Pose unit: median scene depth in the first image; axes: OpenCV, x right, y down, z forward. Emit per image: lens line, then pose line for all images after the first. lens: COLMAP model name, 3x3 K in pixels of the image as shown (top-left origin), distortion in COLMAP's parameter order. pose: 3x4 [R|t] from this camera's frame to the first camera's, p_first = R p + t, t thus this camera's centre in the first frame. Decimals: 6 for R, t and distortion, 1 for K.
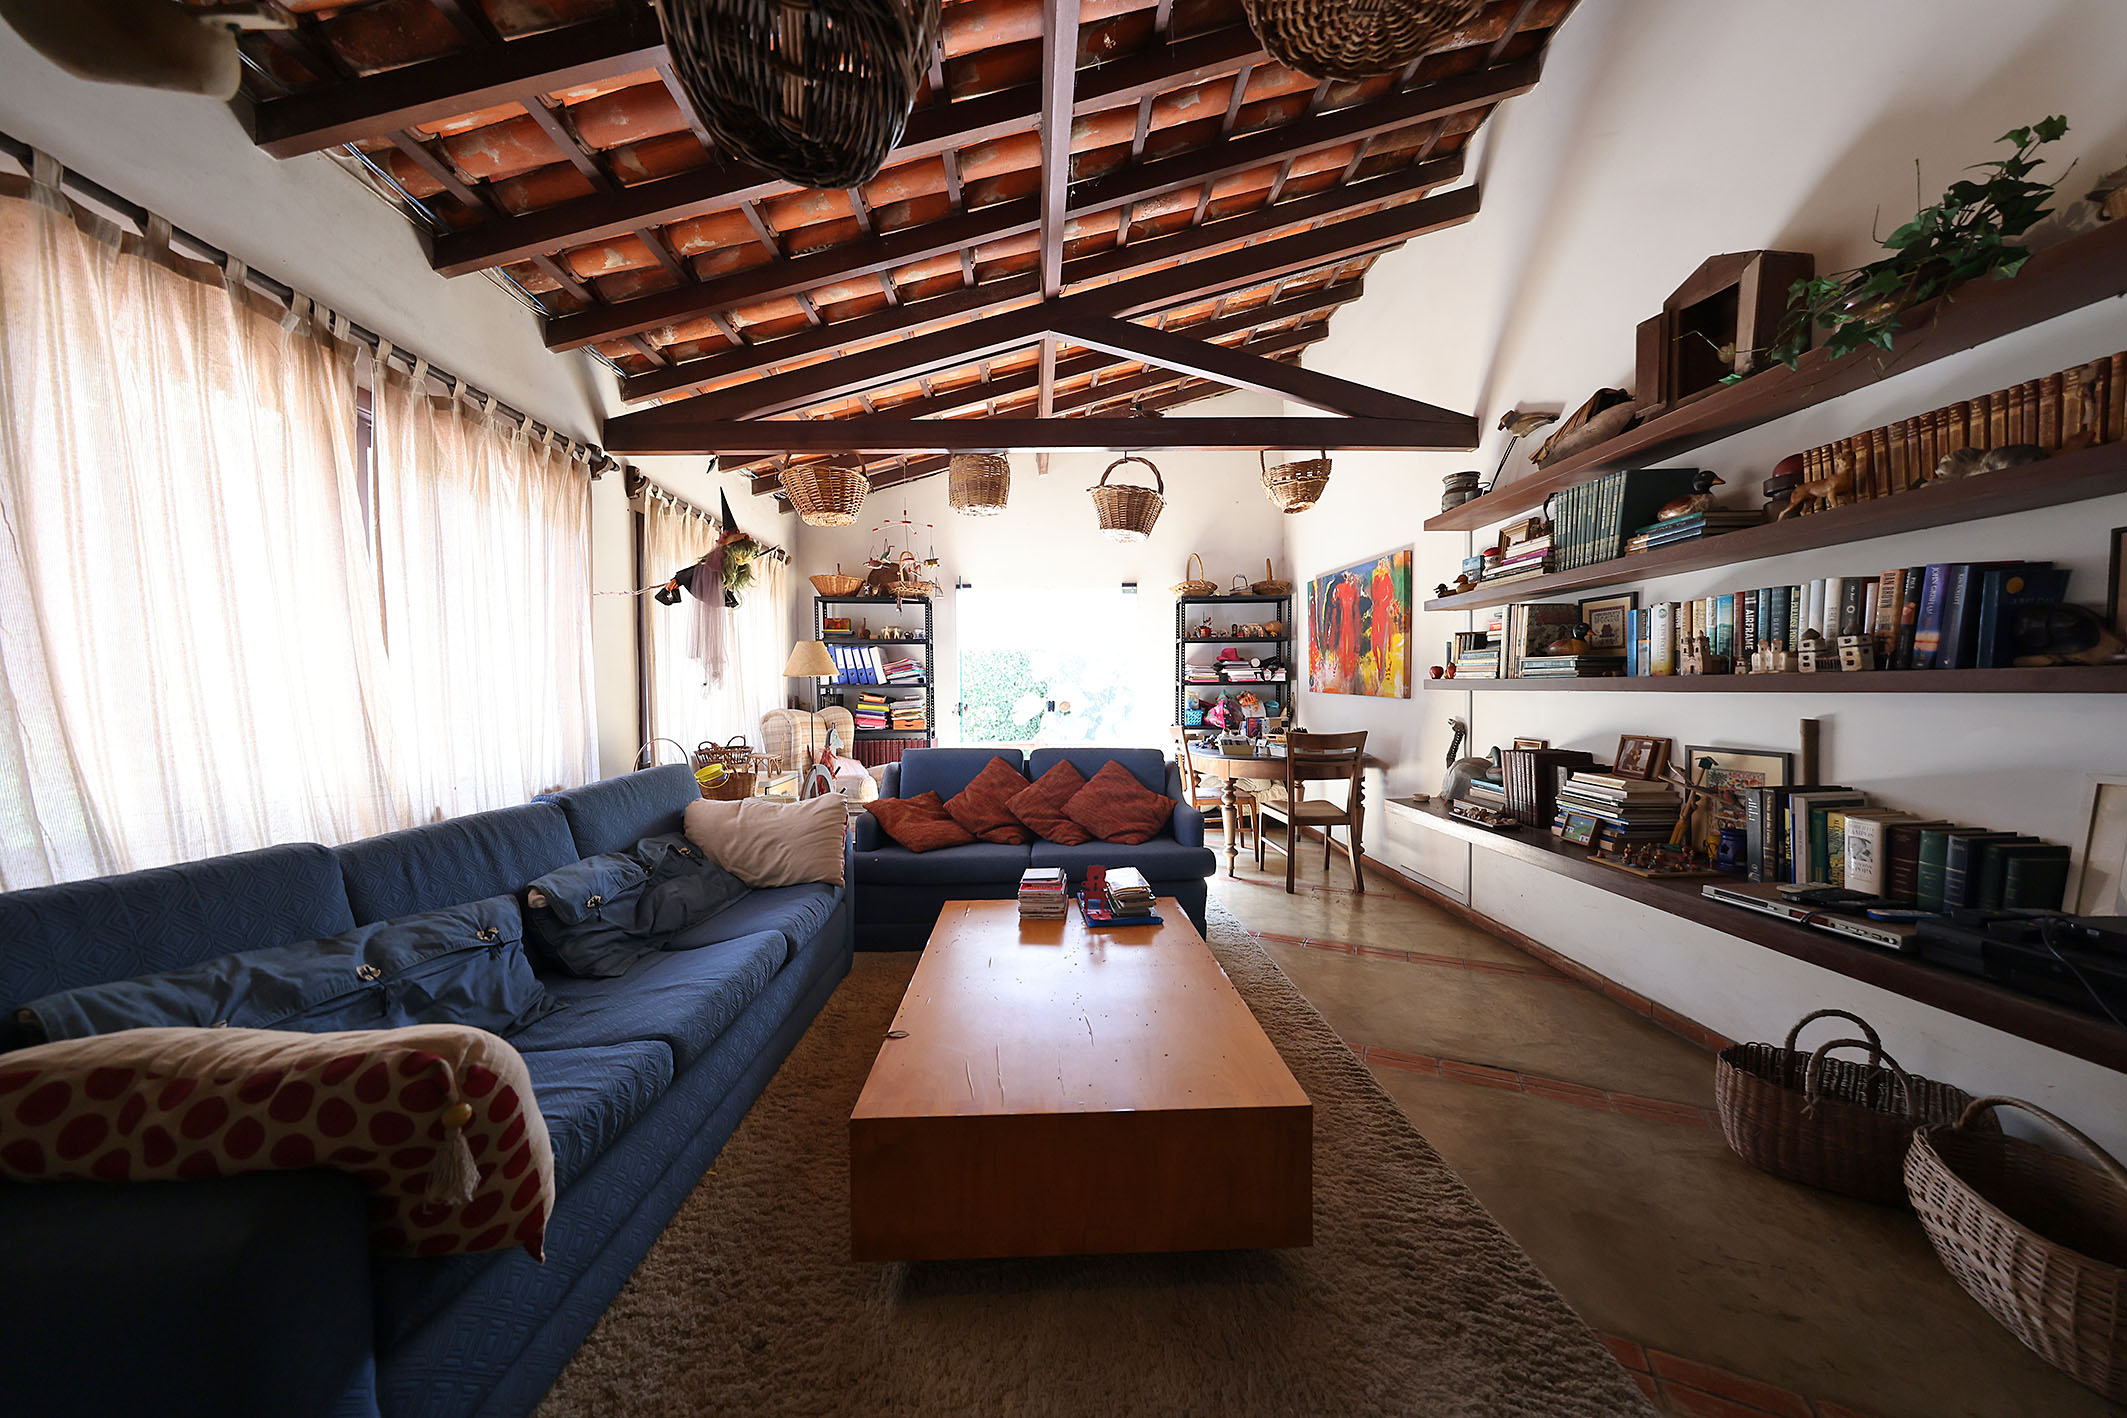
lens RADIAL K [[775.3, 0, 1063.5], [0, 775.3, 709.0], [0, 0, 1]] dist [0.001159, 0.000061]
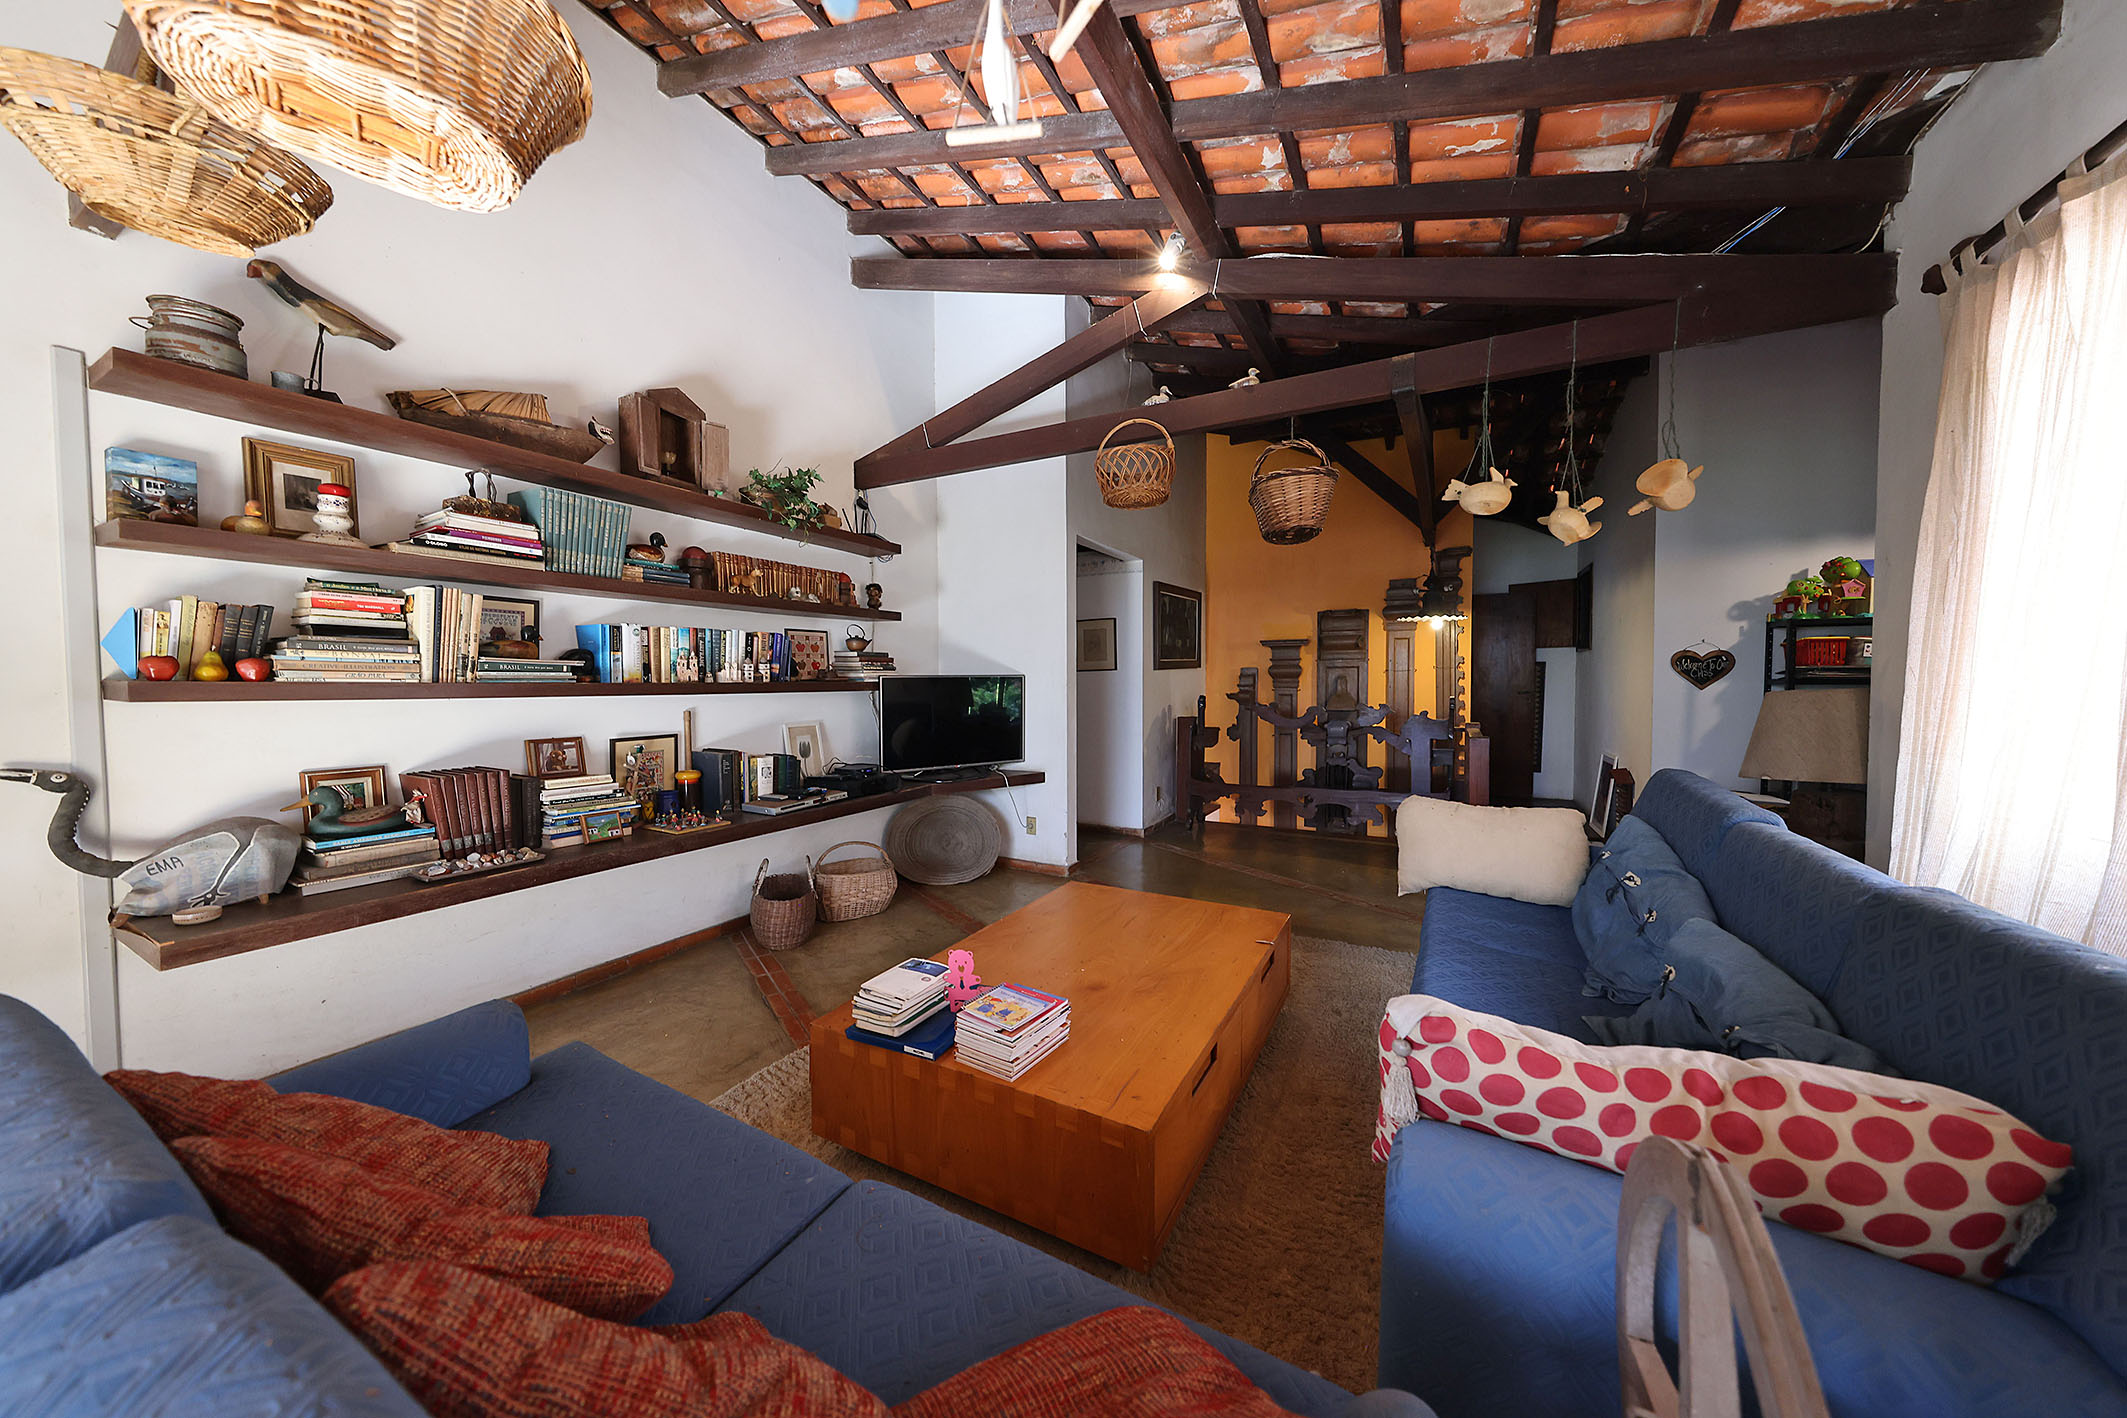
lens RADIAL K [[775.3, 0, 1063.5], [0, 775.3, 709.0], [0, 0, 1]] dist [0.001159, 0.000061]
pose [[-0.890792, -0.010780, 0.454283, -0.409326], [0.018087, 0.998085, 0.059152, -0.063343], [-0.454051, 0.060909, -0.888891, 1.831014]]
